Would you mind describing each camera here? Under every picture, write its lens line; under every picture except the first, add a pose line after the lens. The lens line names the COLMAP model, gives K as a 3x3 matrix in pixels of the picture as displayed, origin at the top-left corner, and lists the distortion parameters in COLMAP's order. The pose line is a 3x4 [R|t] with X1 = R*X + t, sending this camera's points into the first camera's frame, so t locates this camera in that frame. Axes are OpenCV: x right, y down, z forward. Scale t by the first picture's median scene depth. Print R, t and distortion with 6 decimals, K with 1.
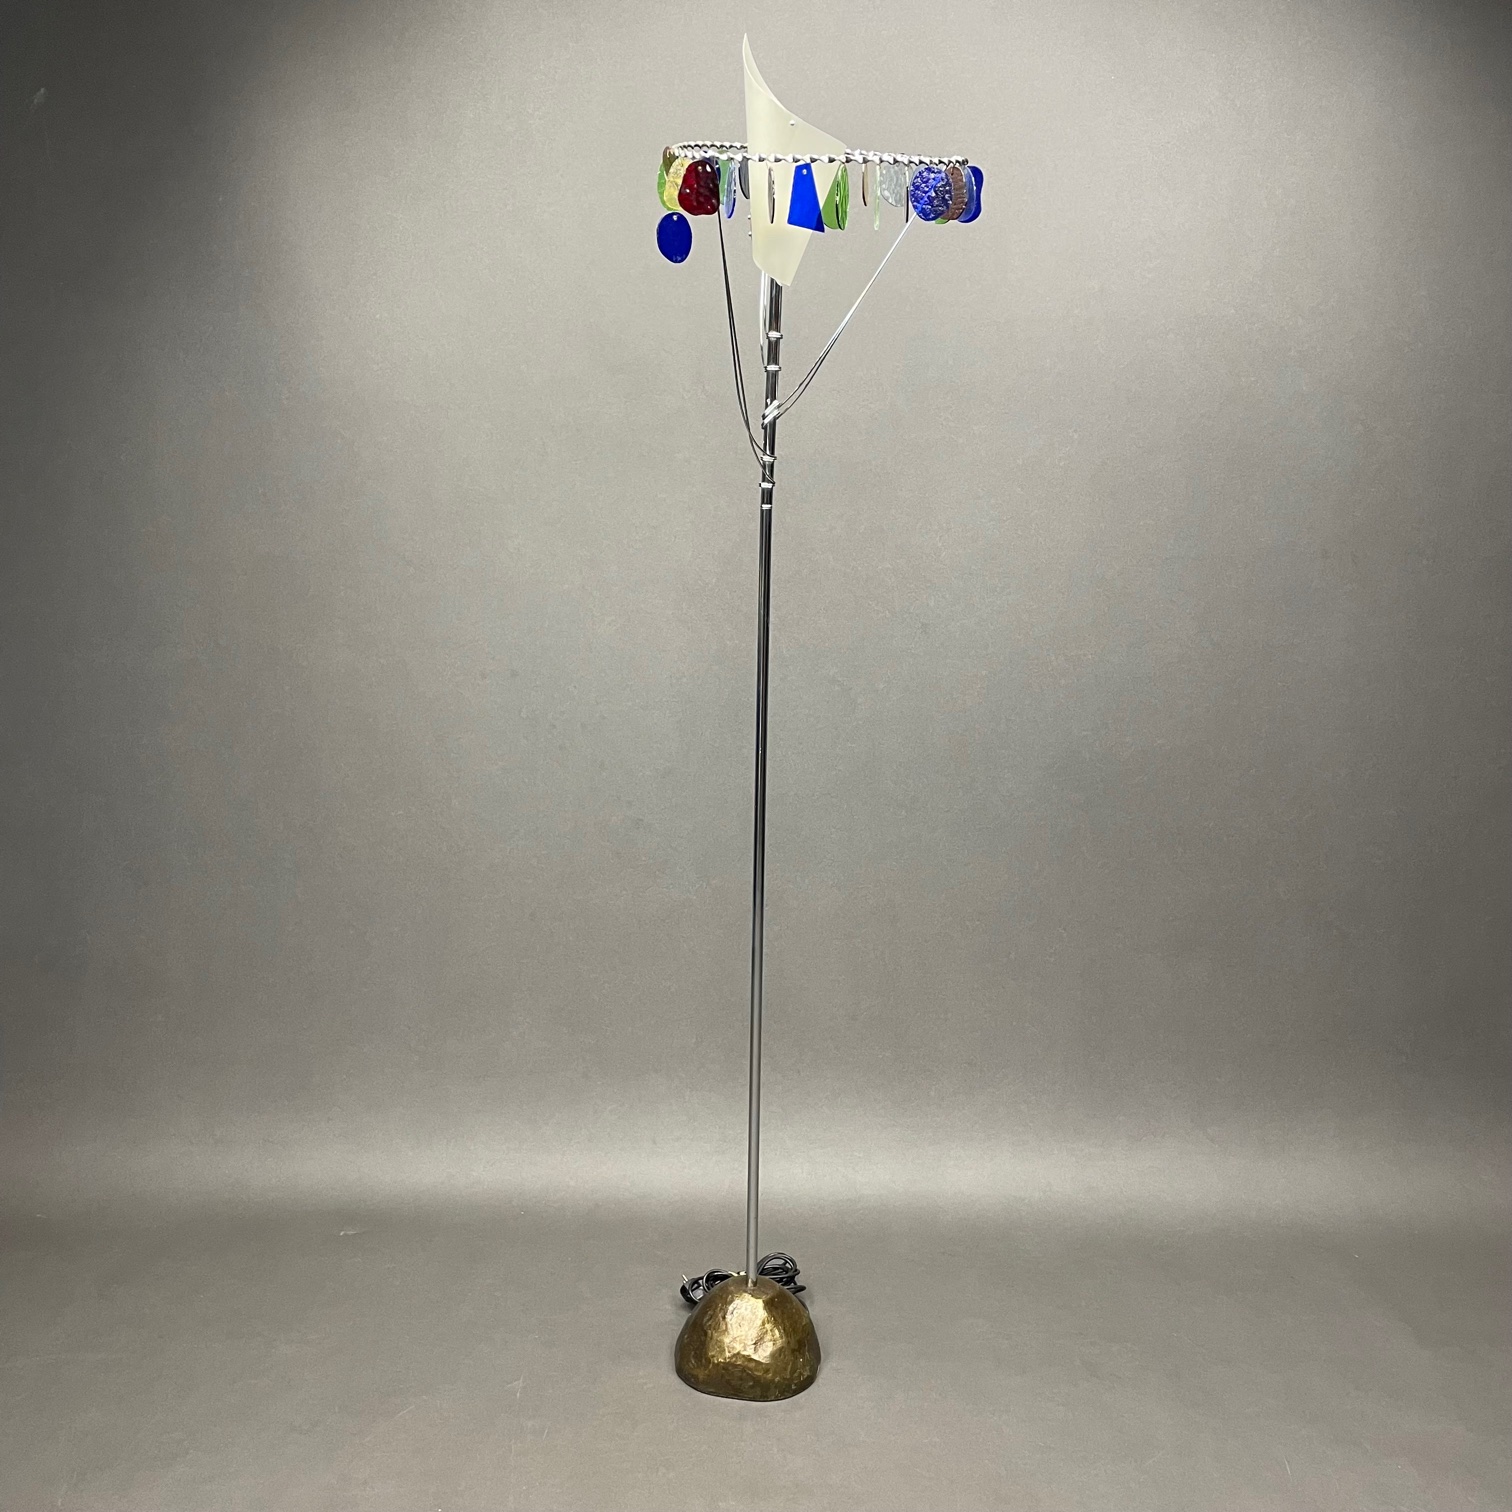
lens RADIAL K [[1441.7, 0, 753.7], [0, 1441.7, 721.9], [0, 0, 1]] dist [0.117678, -0.226546]
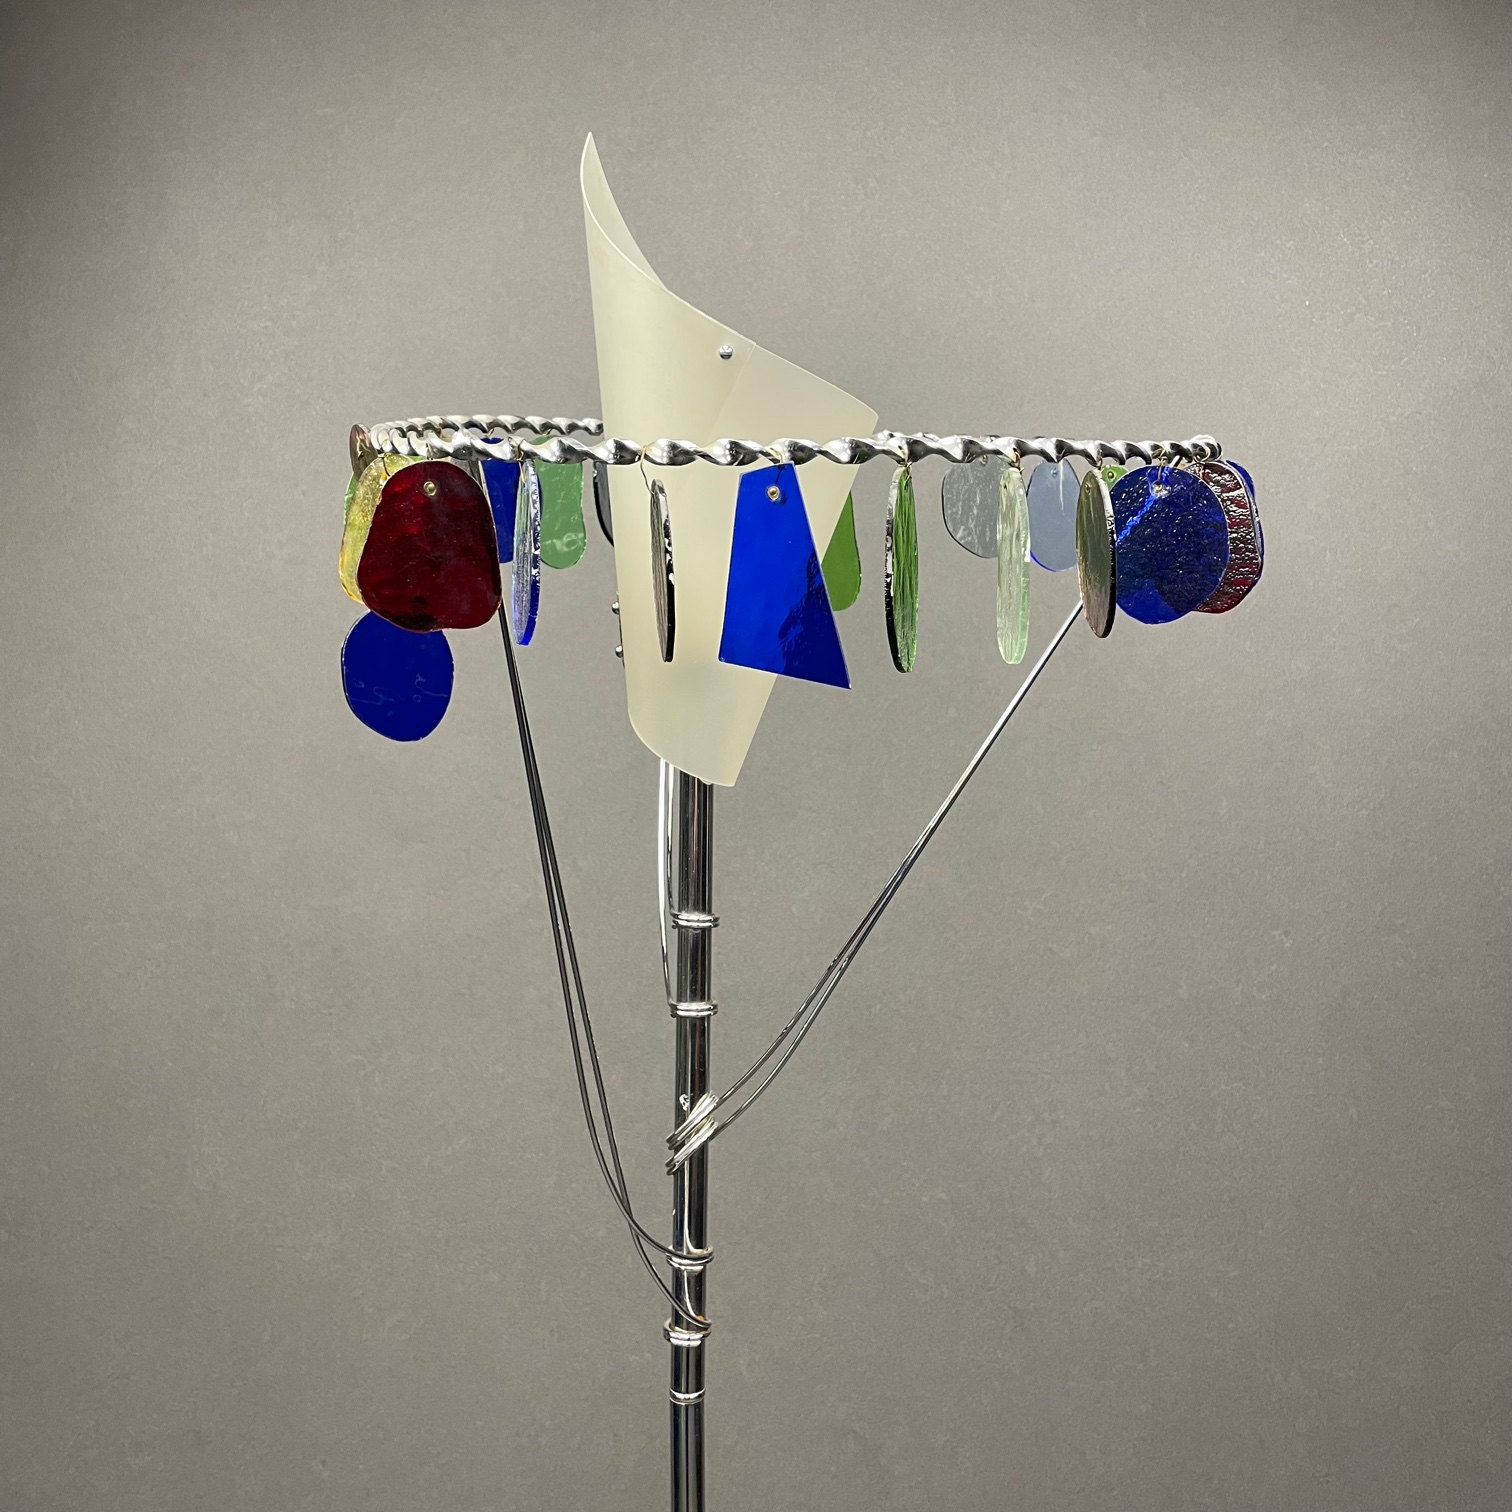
lens RADIAL K [[1476.2, 0, 759.2], [0, 1476.2, 745.3], [0, 0, 1]] dist [0.070539, -0.098854]
pose [[0.998688, -0.029632, 0.041759, 0.015743], [0.036496, 0.983964, -0.174595, -0.241321], [-0.035916, 0.175890, 0.983754, 0.628477]]
